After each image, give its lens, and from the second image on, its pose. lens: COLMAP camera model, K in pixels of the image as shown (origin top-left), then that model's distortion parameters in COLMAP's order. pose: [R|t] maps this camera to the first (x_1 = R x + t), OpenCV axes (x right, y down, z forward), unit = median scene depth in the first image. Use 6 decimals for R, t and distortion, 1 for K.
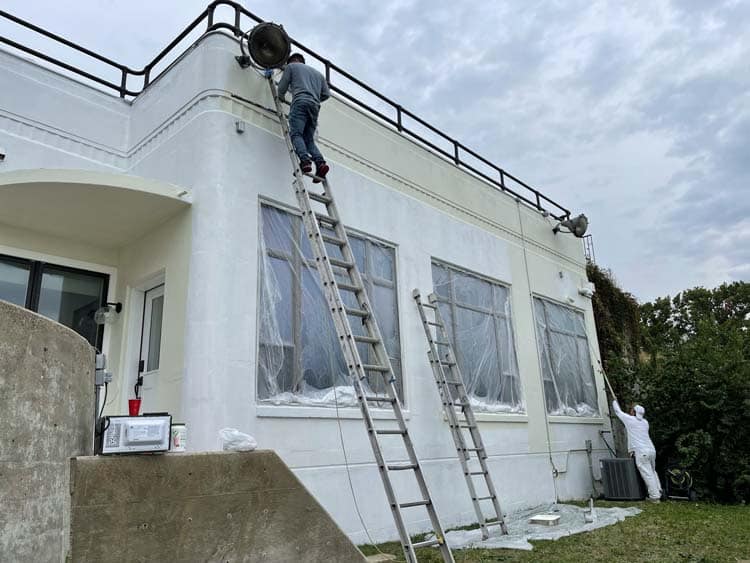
lens RADIAL K [[566.3, 0, 385.2], [0, 566.3, 282.3], [0, 0, 1]] dist [0.086185, -0.113608]
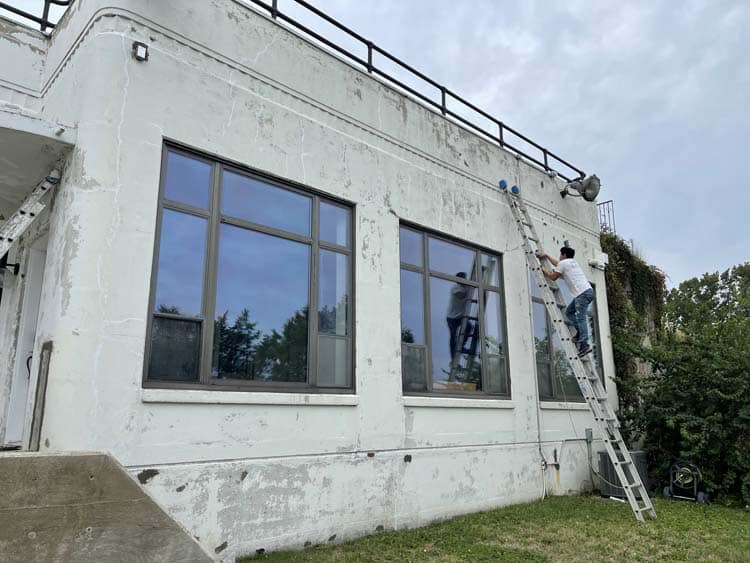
lens RADIAL K [[566.3, 0, 385.2], [0, 566.3, 282.3], [0, 0, 1]] dist [0.086185, -0.113608]
pose [[0.997712, 0.020195, -0.064525, 0.100634], [-0.016780, 0.998452, 0.053029, 0.005961], [0.065496, -0.051824, 0.996506, 0.110620]]
